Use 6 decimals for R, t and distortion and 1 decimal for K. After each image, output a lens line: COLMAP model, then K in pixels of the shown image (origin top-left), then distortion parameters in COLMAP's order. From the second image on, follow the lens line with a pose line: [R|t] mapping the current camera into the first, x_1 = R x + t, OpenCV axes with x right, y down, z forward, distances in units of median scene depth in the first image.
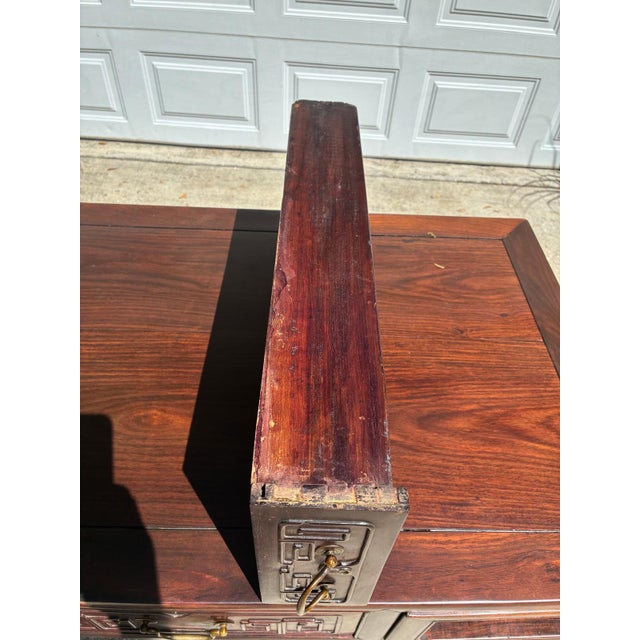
lens RADIAL K [[491.9, 0, 306.3], [0, 491.9, 312.1], [0, 0, 1]] dist [0.031682, -0.046090]
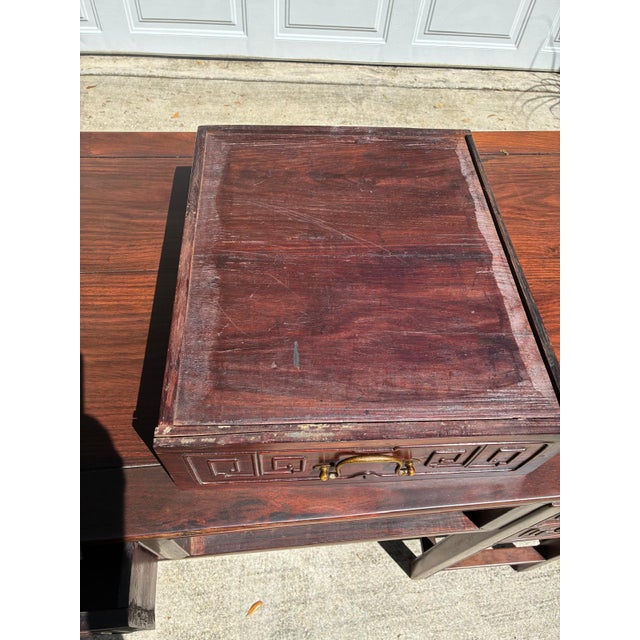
lens RADIAL K [[491.9, 0, 319.2], [0, 491.9, 316.9], [0, 0, 1]] dist [0.031682, -0.046090]
pose [[0.994683, -0.068731, 0.076698, -0.071157], [0.054657, 0.983492, 0.172499, -0.007551], [-0.087289, -0.167390, 0.982019, 0.000936]]
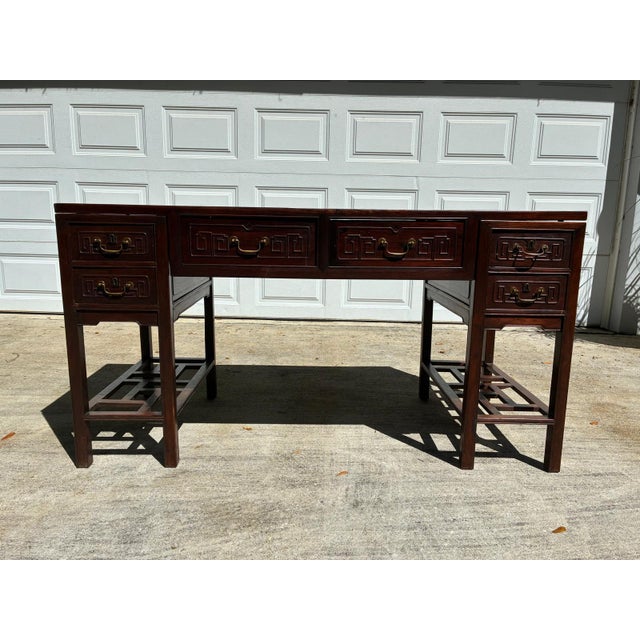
lens RADIAL K [[491.9, 0, 318.4], [0, 491.9, 322.8], [0, 0, 1]] dist [0.031682, -0.046090]
pose [[0.999252, -0.032020, 0.021669, -0.152846], [0.038636, 0.806126, -0.590482, 0.570017], [0.001439, 0.590878, 0.806760, -0.185169]]
